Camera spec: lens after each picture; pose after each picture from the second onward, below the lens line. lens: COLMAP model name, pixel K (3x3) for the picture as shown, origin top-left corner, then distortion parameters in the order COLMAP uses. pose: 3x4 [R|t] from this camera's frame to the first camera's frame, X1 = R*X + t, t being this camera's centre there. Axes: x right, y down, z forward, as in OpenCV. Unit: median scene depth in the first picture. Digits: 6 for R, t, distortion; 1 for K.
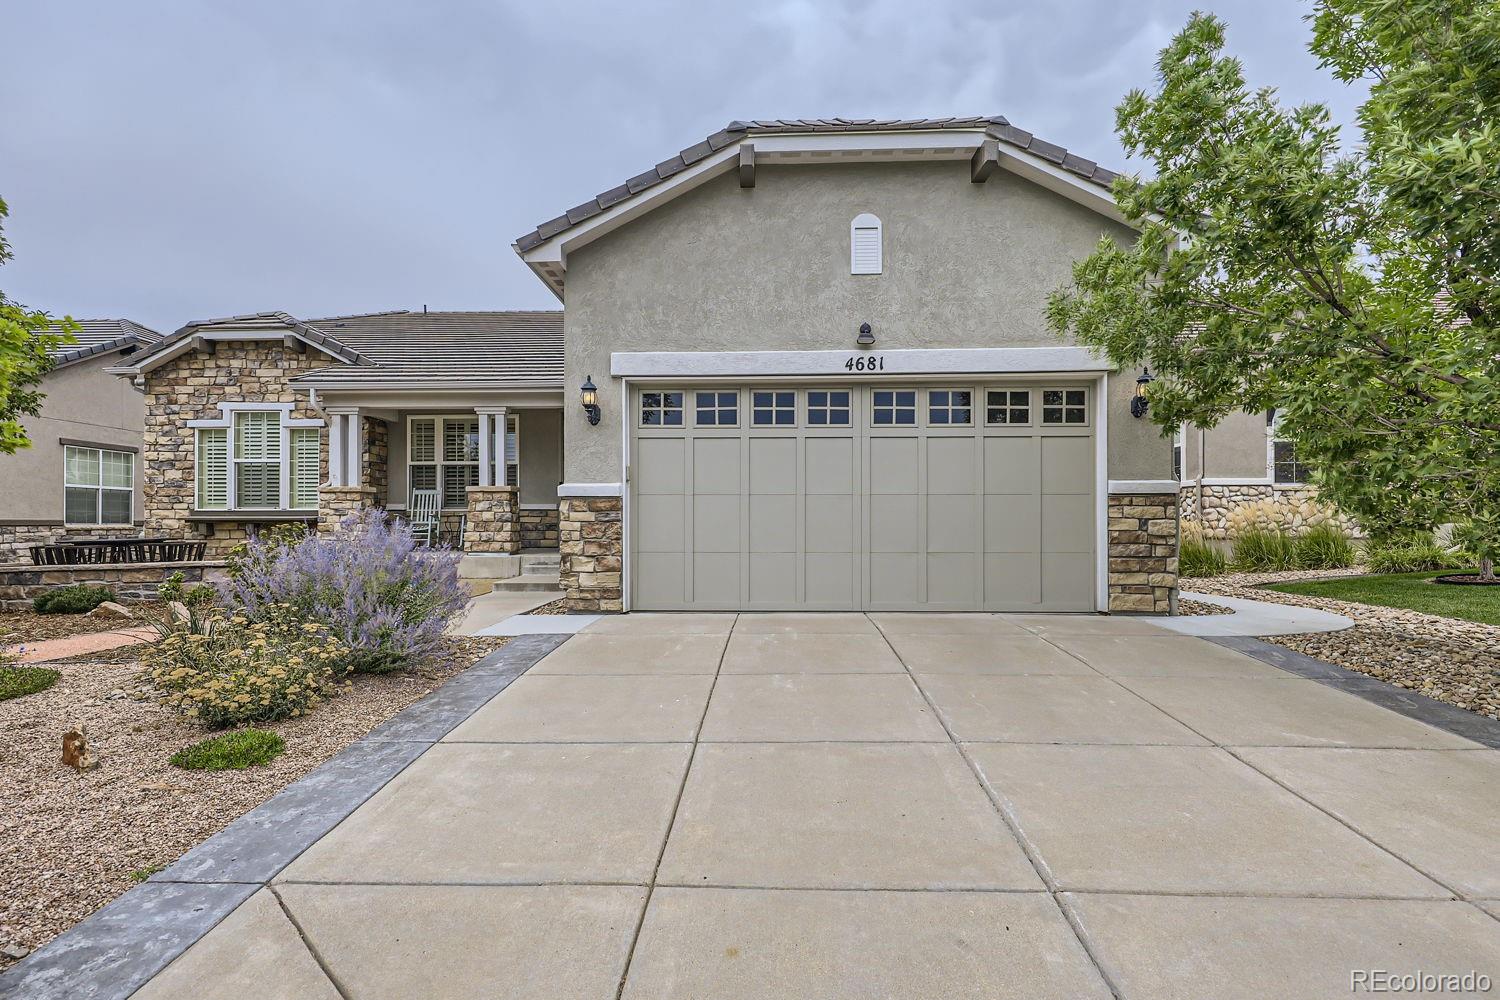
lens RADIAL K [[739.8, 0, 747.8], [0, 739.8, 517.9], [0, 0, 1]] dist [0.006389, 0.000106]
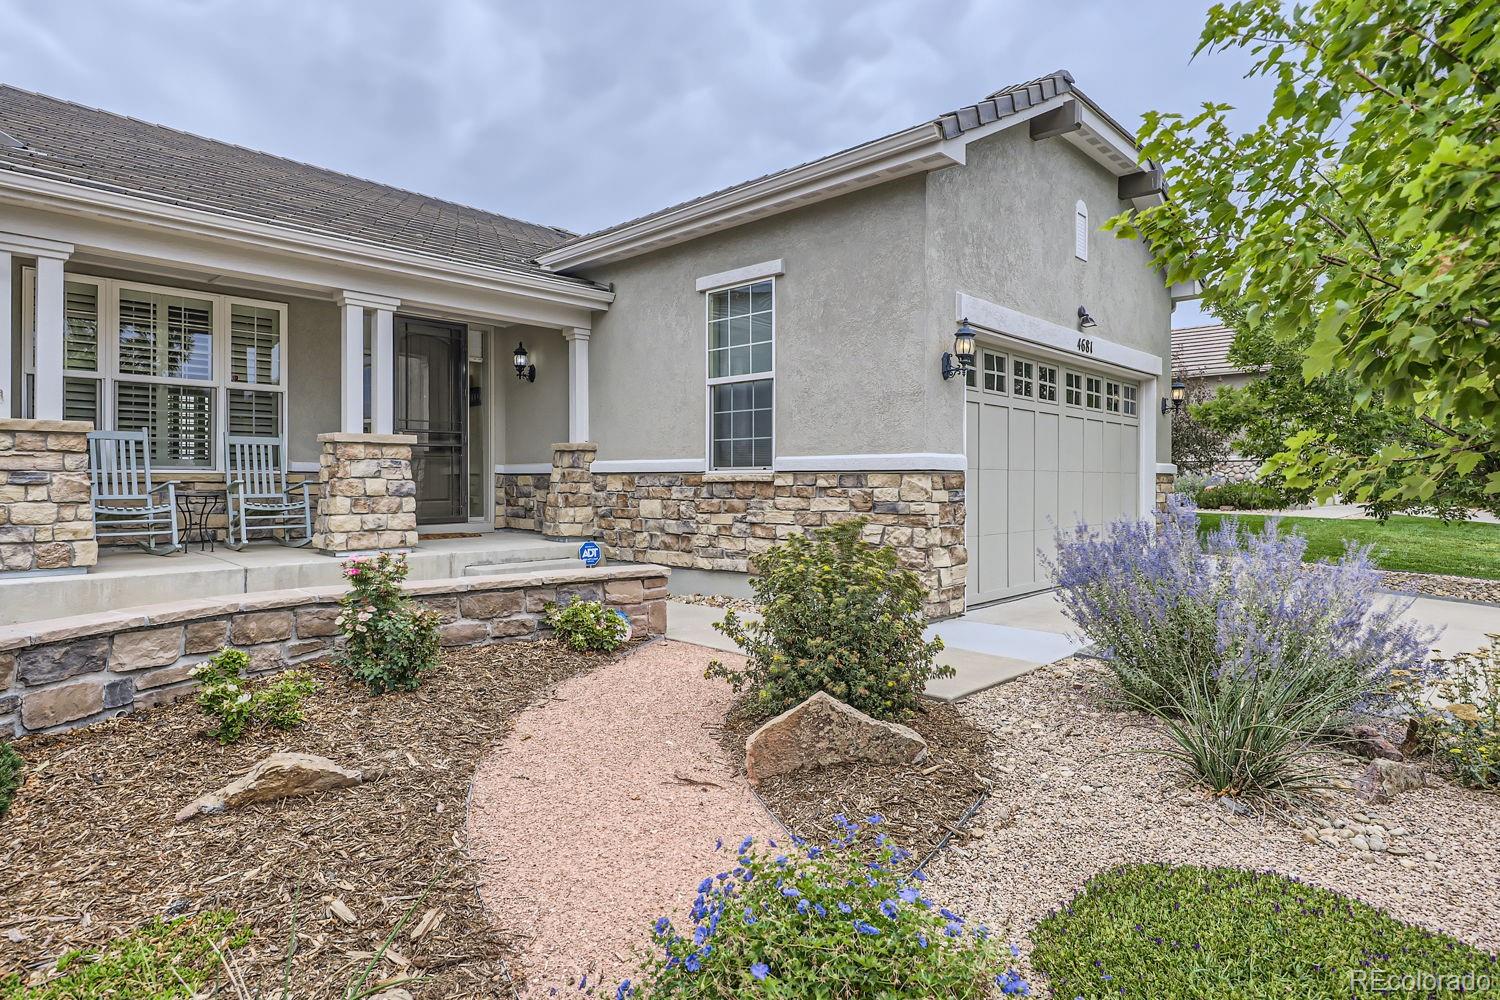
lens RADIAL K [[834.3, 0, 736.8], [0, 834.3, 474.9], [0, 0, 1]] dist [0.007545, 0.001865]
pose [[0.664930, 0.008473, 0.746858, -0.640678], [-0.009995, 0.999947, -0.002446, -0.012457], [-0.746839, -0.005838, 0.664979, 0.362239]]
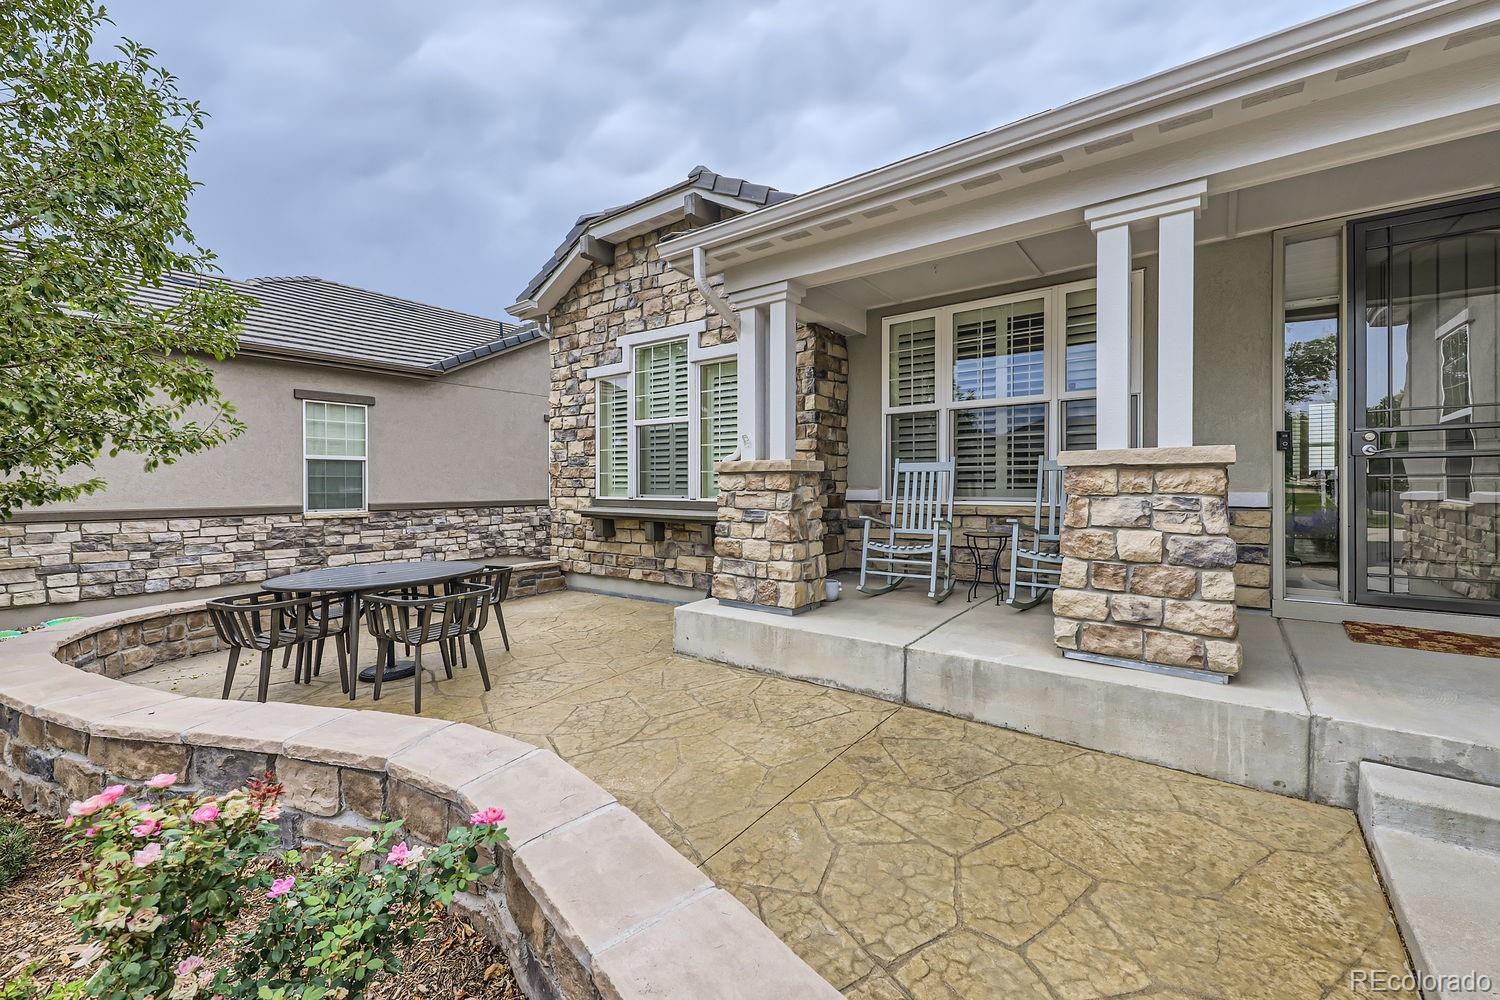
lens RADIAL K [[611.6, 0, 752.0], [0, 611.6, 489.8], [0, 0, 1]] dist [0.014102, -0.000345]
pose [[0.816763, 0.005735, -0.576944, -0.331683], [0.005256, 0.999835, 0.017380, -0.030680], [0.576949, -0.017228, 0.816598, 0.689582]]
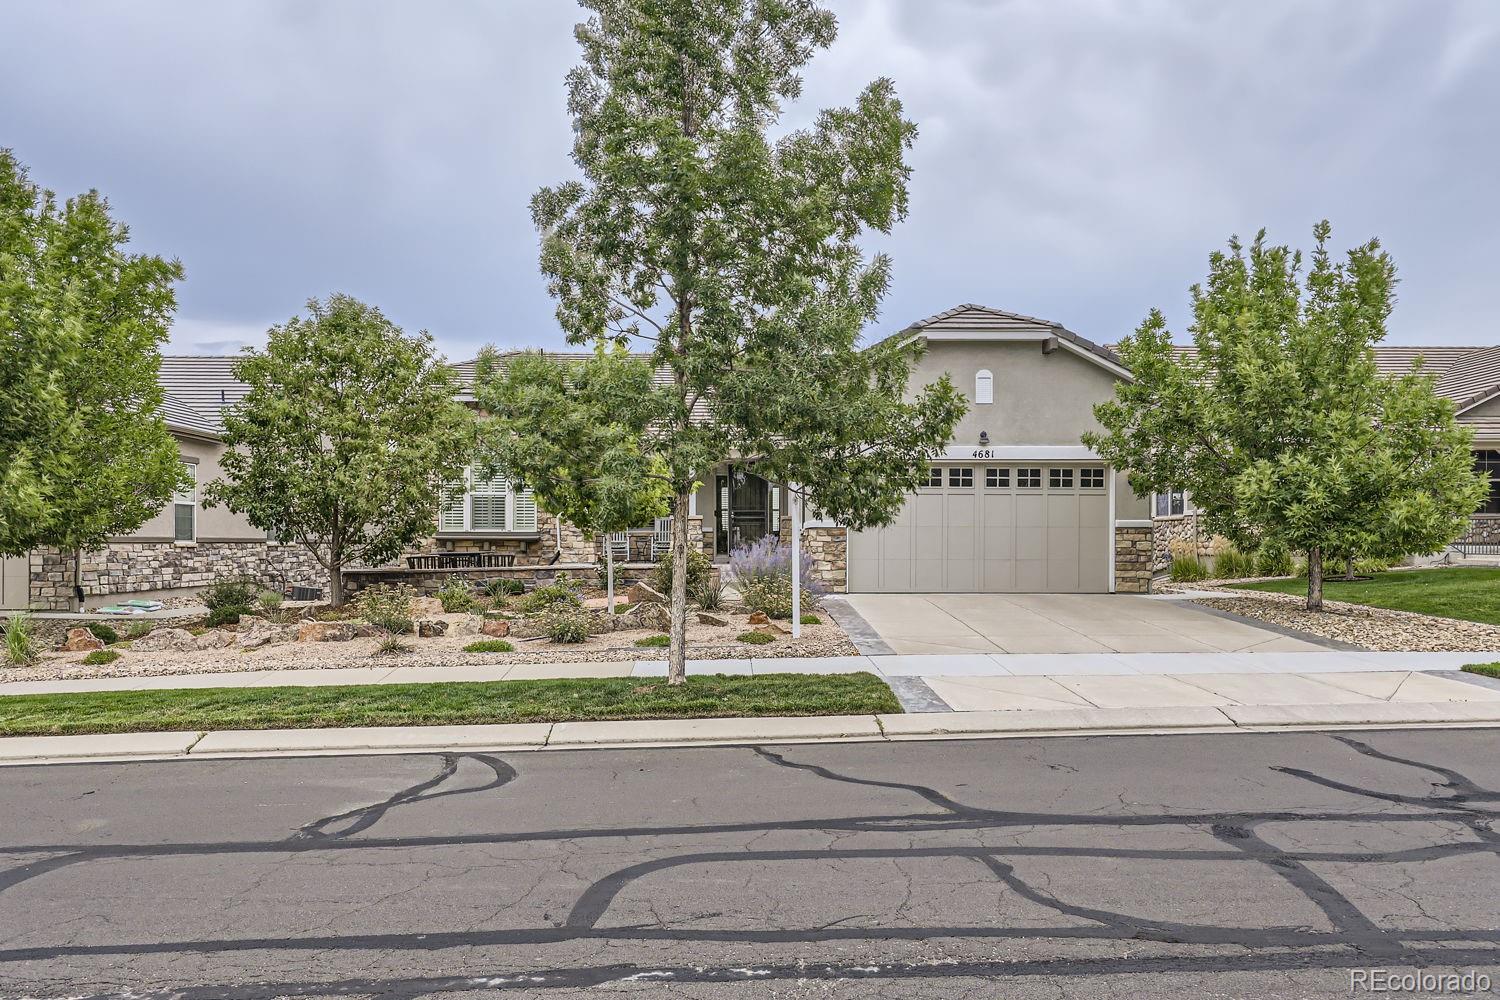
lens RADIAL K [[964.5, 0, 738.9], [0, 964.5, 542.5], [0, 0, 1]] dist [0.007191, 0.001397]
pose [[0.998633, 0.003236, 0.052173, -0.342884], [-0.003640, 0.999964, 0.007637, -0.006074], [-0.052147, -0.007816, 0.998609, -0.807542]]
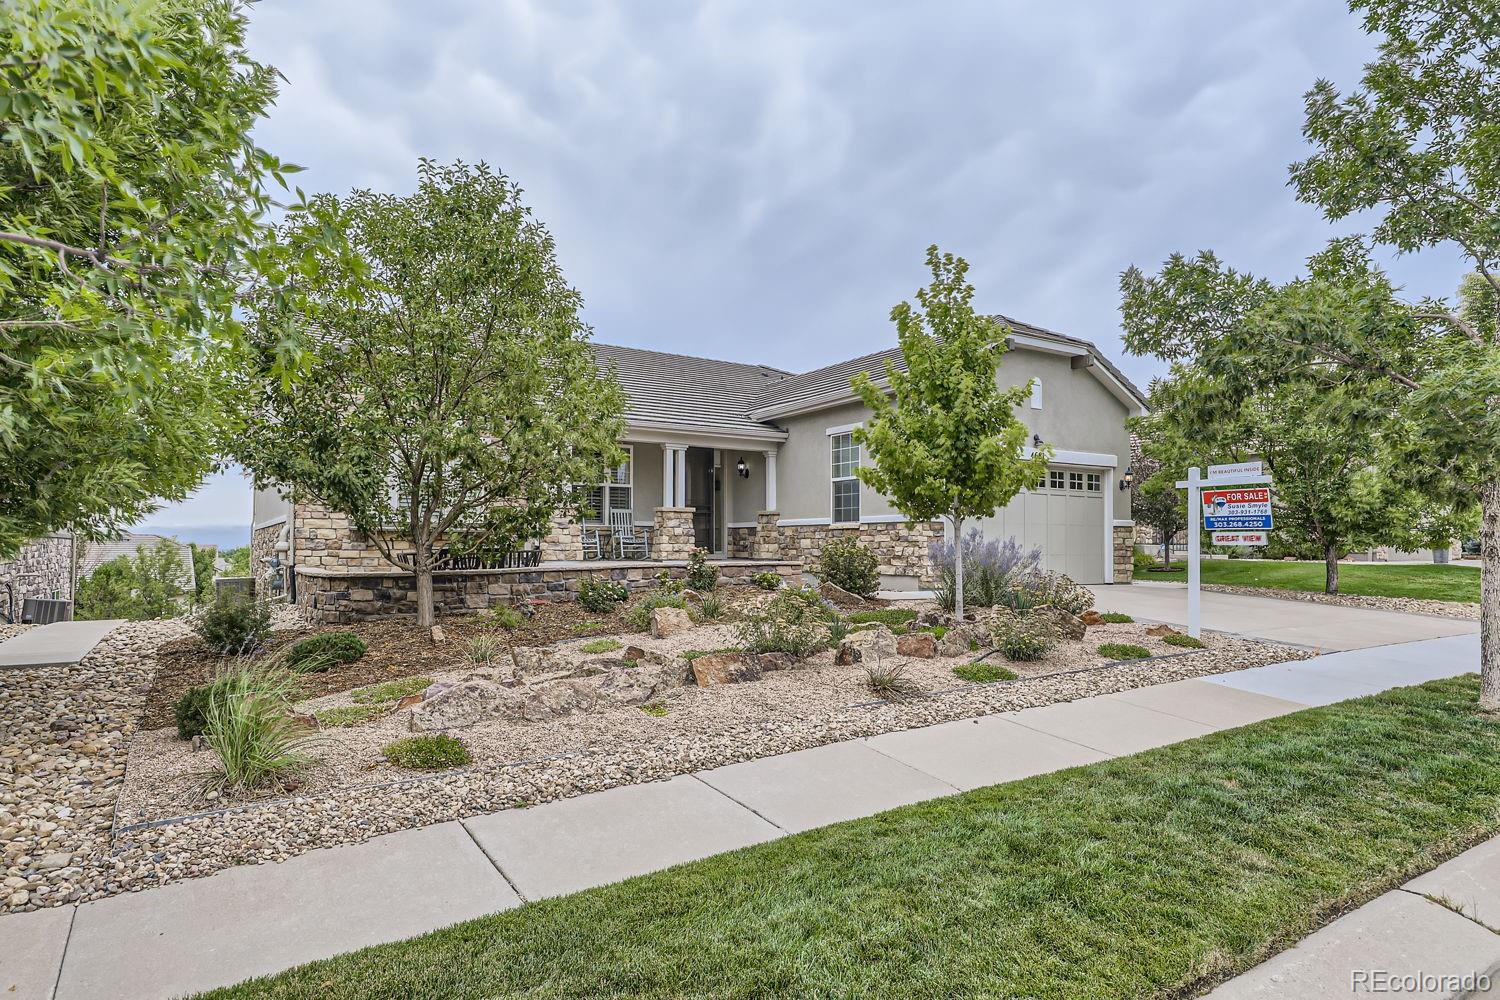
lens RADIAL K [[834.3, 0, 732.4], [0, 834.3, 529.9], [0, 0, 1]] dist [0.007545, 0.001865]
pose [[0.832000, 0.016748, 0.554522, -1.048594], [-0.010839, 0.999844, -0.013935, 0.013669], [-0.554669, 0.005583, 0.832052, -0.223024]]
